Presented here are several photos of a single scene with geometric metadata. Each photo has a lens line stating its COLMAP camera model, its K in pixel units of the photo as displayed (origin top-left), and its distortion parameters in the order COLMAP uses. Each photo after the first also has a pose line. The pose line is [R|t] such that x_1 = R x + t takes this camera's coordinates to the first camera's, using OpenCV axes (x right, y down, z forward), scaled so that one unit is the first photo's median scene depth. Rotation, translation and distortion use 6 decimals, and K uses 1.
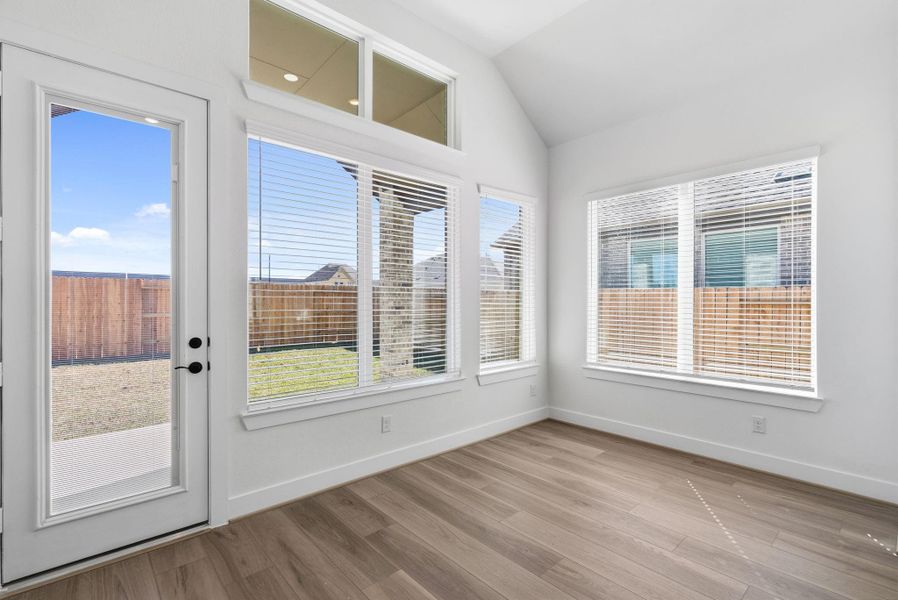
lens RADIAL K [[422.9, 0, 459.4], [0, 422.9, 302.3], [0, 0, 1]] dist [-0.010588, 0.002192]
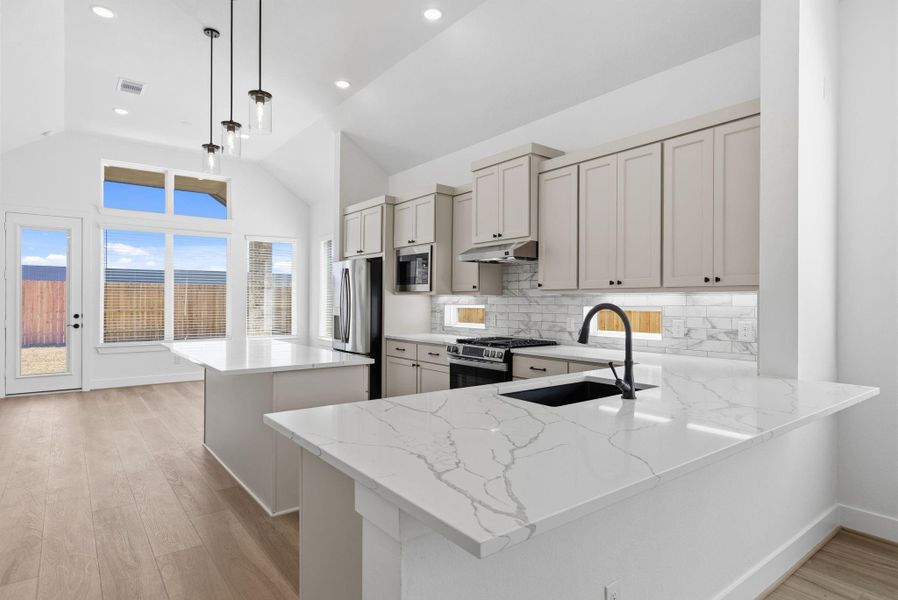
lens RADIAL K [[495.7, 0, 451.7], [0, 495.7, 300.0], [0, 0, 1]] dist [-0.010232, 0.002067]
pose [[0.997973, 0.001428, -0.063629, 1.355289], [-0.001610, 0.999995, -0.002806, 0.003219], [0.063625, 0.002902, 0.997970, -1.354848]]
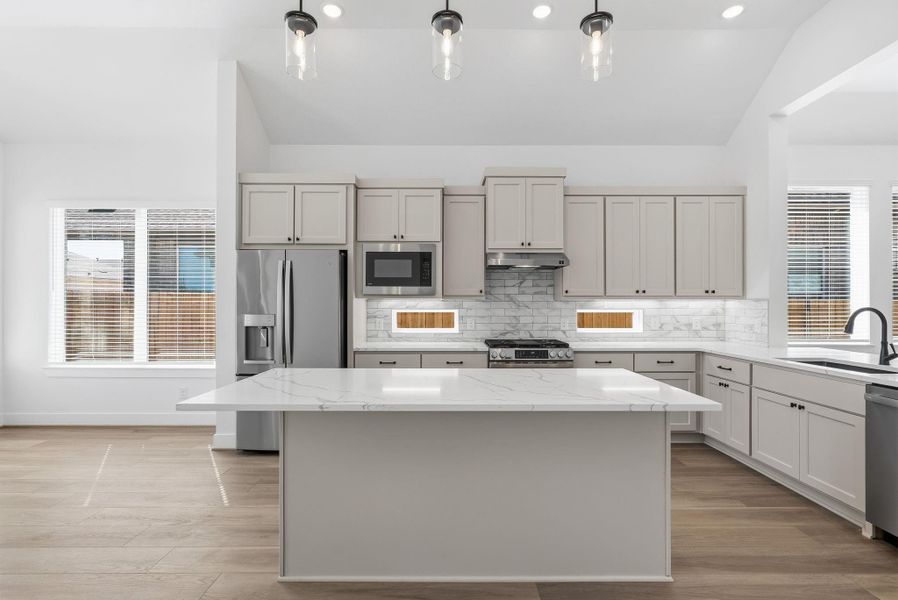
lens RADIAL K [[422.9, 0, 452.4], [0, 422.9, 304.4], [0, 0, 1]] dist [-0.010588, 0.002192]
pose [[0.659301, 0.001862, 0.751877, 0.260410], [0.000369, 0.999996, -0.002800, 0.003096], [-0.751879, 0.002124, 0.659298, -0.603352]]
